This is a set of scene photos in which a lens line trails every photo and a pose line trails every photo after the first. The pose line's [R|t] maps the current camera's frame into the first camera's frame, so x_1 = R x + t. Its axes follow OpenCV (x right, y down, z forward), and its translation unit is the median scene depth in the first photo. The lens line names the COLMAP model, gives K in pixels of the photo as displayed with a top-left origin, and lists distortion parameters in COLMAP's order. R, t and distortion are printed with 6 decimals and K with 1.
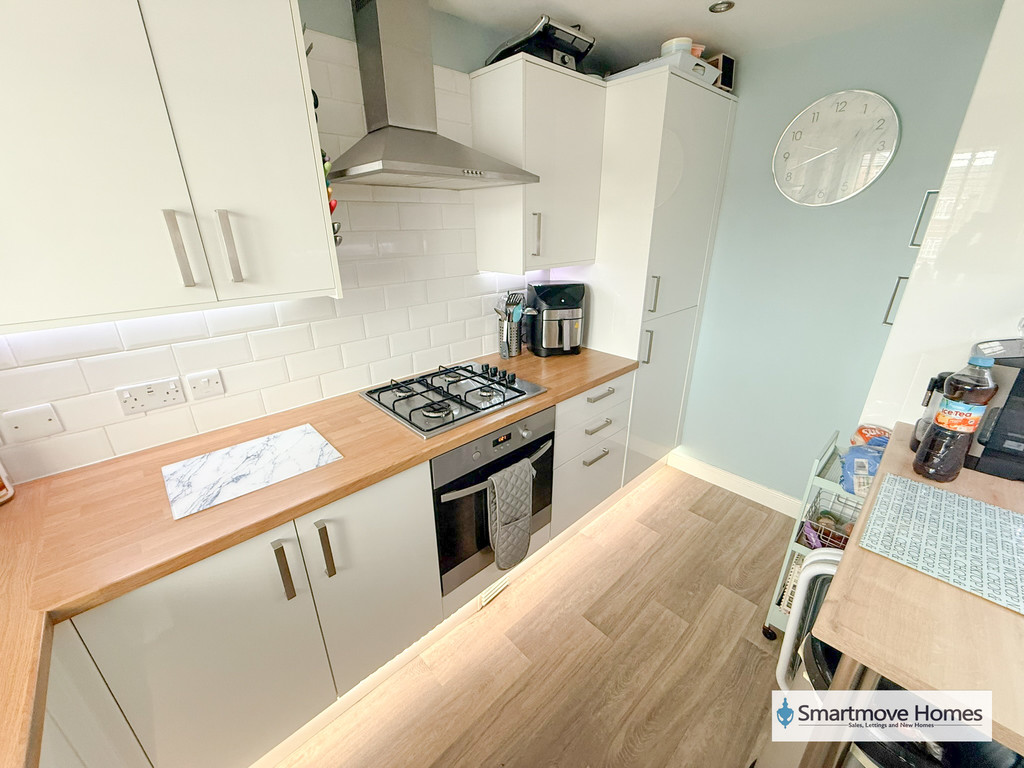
lens RADIAL K [[407.0, 0, 510.6], [0, 407.0, 381.3], [0, 0, 1]] dist [-0.002637, 0.000245]
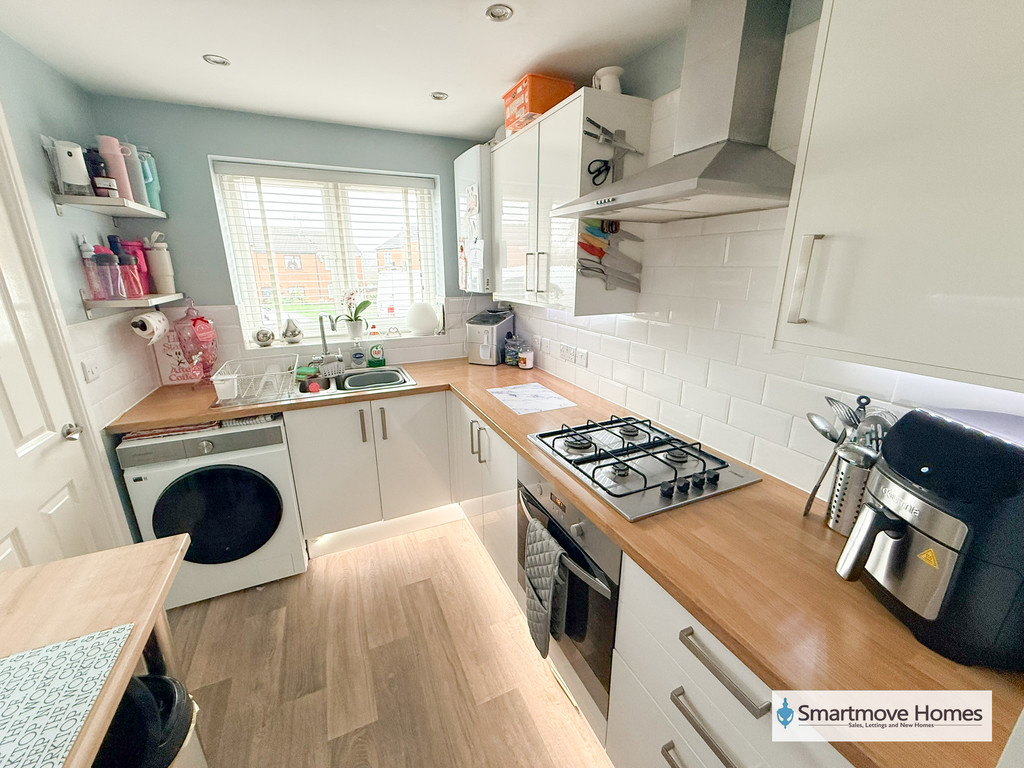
lens RADIAL K [[407.0, 0, 510.6], [0, 407.0, 380.4], [0, 0, 1]] dist [-0.002637, 0.000245]
pose [[-0.320747, 0.267275, -0.908672, 0.790046], [-0.338626, 0.863595, 0.373546, -0.402448], [0.884564, 0.427514, -0.186489, 1.046987]]
